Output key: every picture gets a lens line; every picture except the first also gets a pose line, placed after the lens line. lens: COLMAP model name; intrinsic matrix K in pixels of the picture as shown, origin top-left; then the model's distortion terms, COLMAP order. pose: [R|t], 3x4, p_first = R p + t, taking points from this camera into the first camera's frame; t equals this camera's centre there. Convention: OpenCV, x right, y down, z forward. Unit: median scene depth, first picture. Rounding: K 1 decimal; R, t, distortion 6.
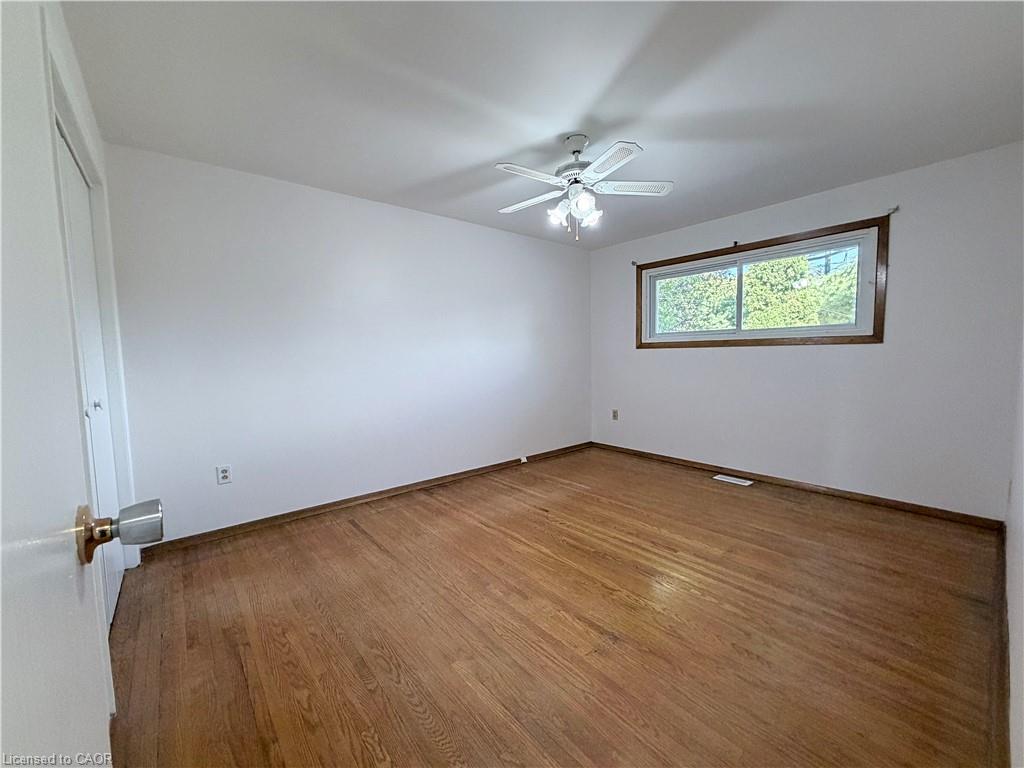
lens RADIAL K [[418.9, 0, 512.7], [0, 418.9, 383.3], [0, 0, 1]] dist [-0.000096, 0.000314]
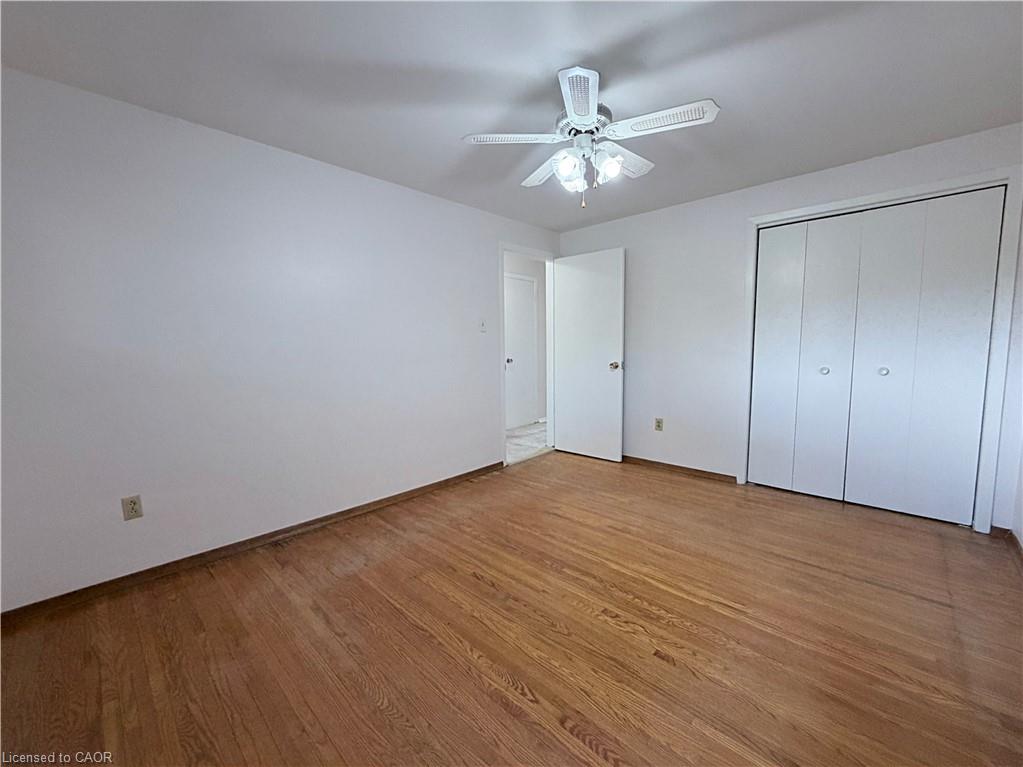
lens RADIAL K [[418.5, 0, 511.9], [0, 418.5, 383.6], [0, 0, 1]] dist [-0.000096, 0.000314]
pose [[-0.993602, 0.040713, -0.105342, 0.375916], [0.021953, 0.984595, 0.173466, -0.147220], [0.110782, 0.170044, -0.979190, 1.767523]]
